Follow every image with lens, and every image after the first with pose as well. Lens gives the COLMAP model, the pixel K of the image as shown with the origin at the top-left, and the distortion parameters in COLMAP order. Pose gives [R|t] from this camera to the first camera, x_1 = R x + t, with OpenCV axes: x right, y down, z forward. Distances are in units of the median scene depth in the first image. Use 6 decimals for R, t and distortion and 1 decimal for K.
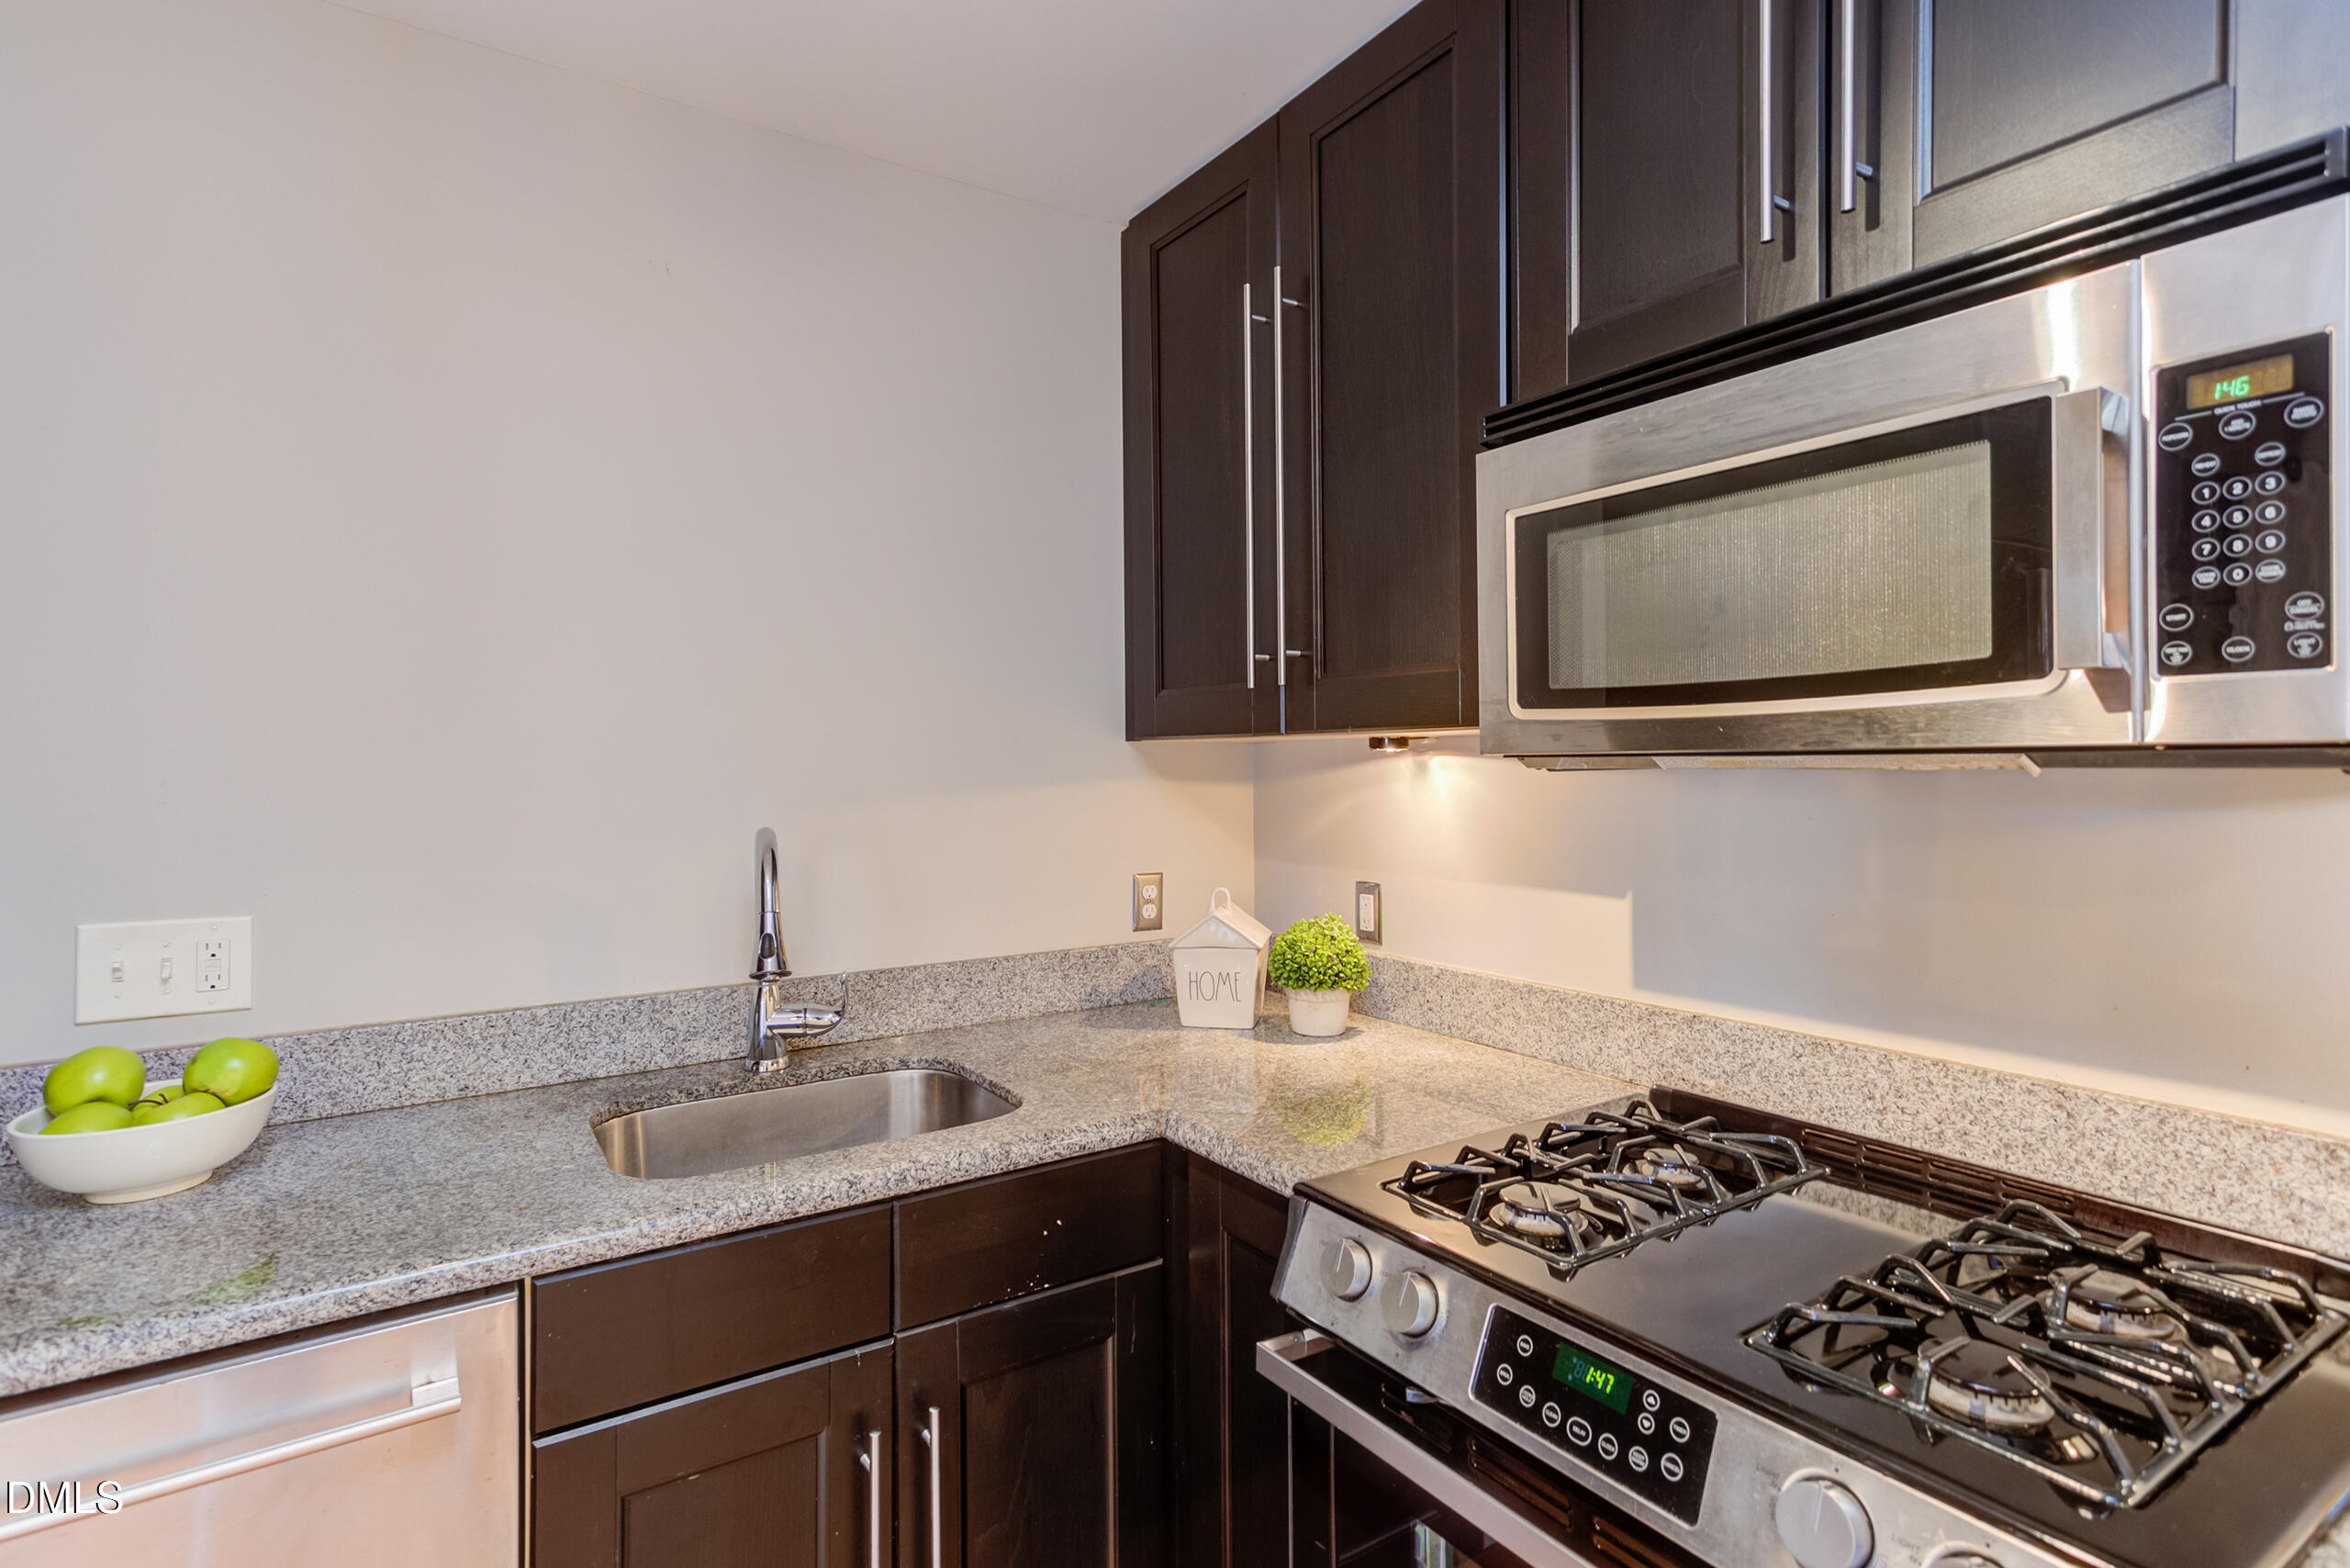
lens RADIAL K [[1182.1, 0, 1165.3], [0, 1182.1, 762.1], [0, 0, 1]] dist [0.011315, 0.009430]
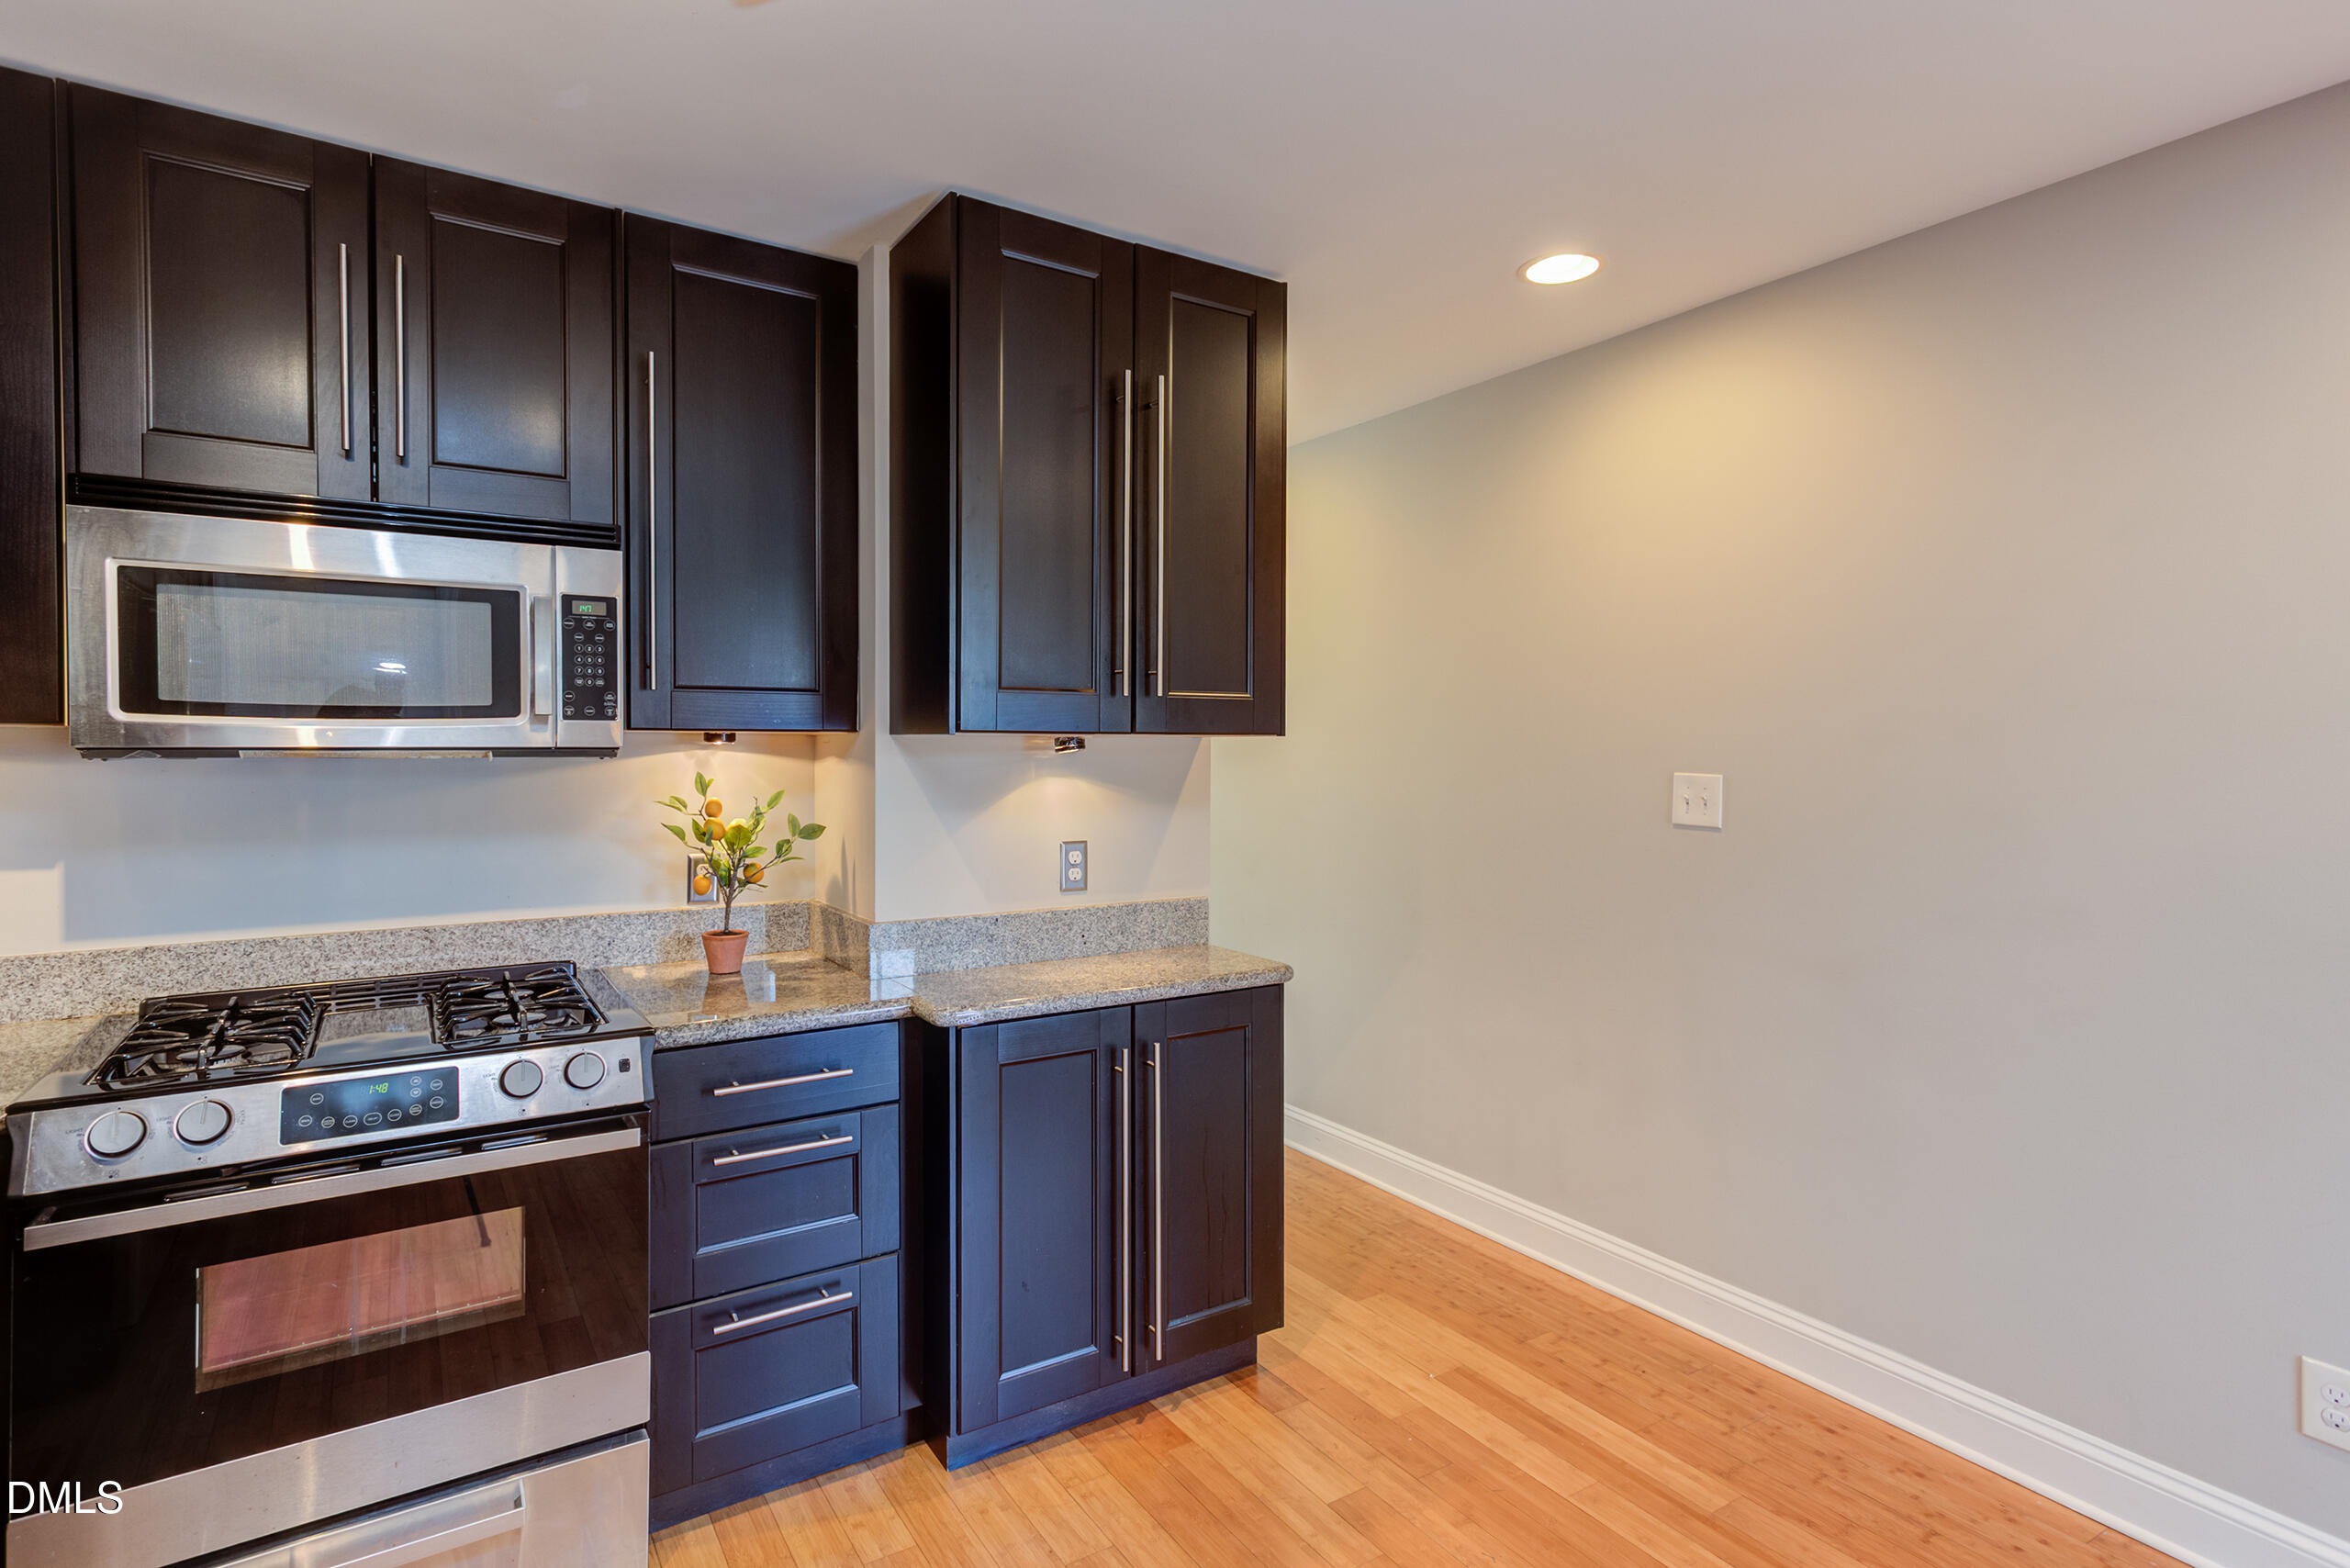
lens RADIAL K [[1182.1, 0, 1165.3], [0, 1182.1, 762.1], [0, 0, 1]] dist [0.011315, 0.009430]
pose [[0.009942, -0.002398, 0.999948, -0.993247], [-0.001208, 0.999996, 0.002410, 0.005048], [-0.999950, -0.001232, 0.009939, -0.159675]]
